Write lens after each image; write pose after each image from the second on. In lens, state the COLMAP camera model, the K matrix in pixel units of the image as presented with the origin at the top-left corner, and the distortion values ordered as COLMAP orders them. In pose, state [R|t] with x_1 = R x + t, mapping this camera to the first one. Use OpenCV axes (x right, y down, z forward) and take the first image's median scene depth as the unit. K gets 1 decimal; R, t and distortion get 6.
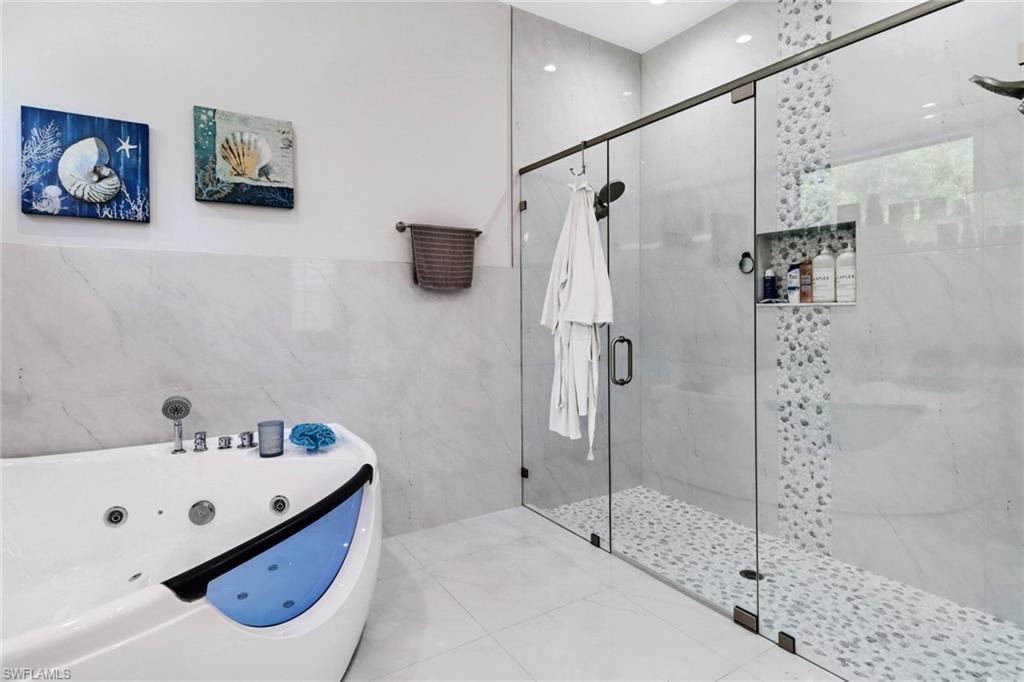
lens RADIAL K [[521.1, 0, 513.3], [0, 521.1, 317.3], [0, 0, 1]] dist [0.017413, -0.015408]
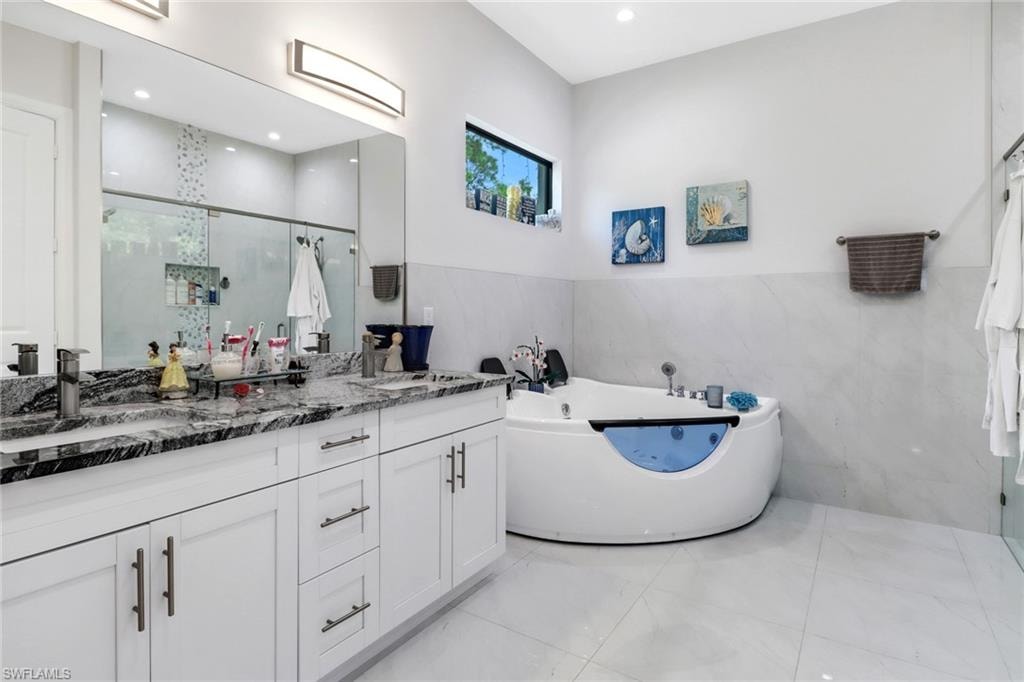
lens RADIAL K [[521.1, 0, 513.3], [0, 521.1, 317.3], [0, 0, 1]] dist [0.017413, -0.015408]
pose [[0.407905, 0.010399, -0.912965, 0.662825], [-0.020709, 0.999783, 0.002136, 0.009881], [0.912790, 0.018035, 0.408032, -0.157462]]
